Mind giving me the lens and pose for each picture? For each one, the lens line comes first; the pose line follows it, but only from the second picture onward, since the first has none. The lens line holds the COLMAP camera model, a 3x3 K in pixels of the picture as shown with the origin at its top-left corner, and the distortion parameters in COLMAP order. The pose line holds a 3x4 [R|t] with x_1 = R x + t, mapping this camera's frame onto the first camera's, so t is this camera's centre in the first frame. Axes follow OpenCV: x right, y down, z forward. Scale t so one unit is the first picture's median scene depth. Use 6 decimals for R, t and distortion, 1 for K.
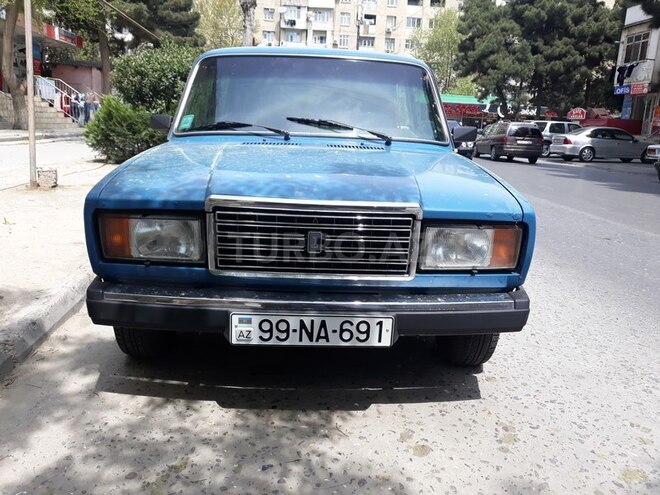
lens RADIAL K [[530.8, 0, 332.2], [0, 530.8, 231.0], [0, 0, 1]] dist [0.002357, -0.005740]
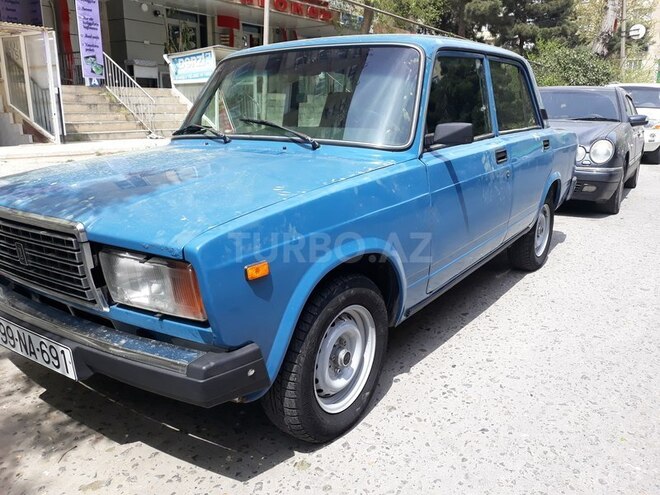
lens RADIAL K [[530.8, 0, 332.2], [0, 530.8, 231.0], [0, 0, 1]] dist [0.002357, -0.005740]
pose [[0.792870, 0.090811, -0.602586, 0.988846], [-0.086647, 0.995587, 0.036030, -0.106381], [0.603199, 0.023645, 0.797240, 0.548043]]
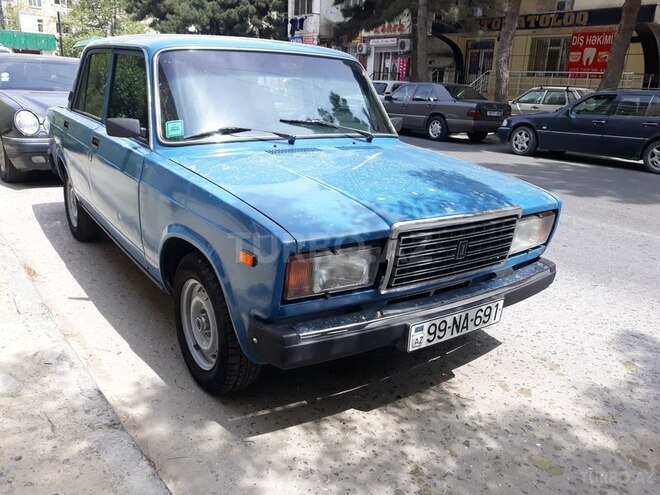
lens RADIAL K [[526.1, 0, 330.0], [0, 526.1, 247.5], [0, 0, 1]] dist [0.001221, 0.005117]
pose [[0.846926, -0.159566, 0.507203, -0.843898], [0.098933, 0.984541, 0.144539, -0.175831], [-0.522425, -0.072234, 0.849620, 0.168838]]
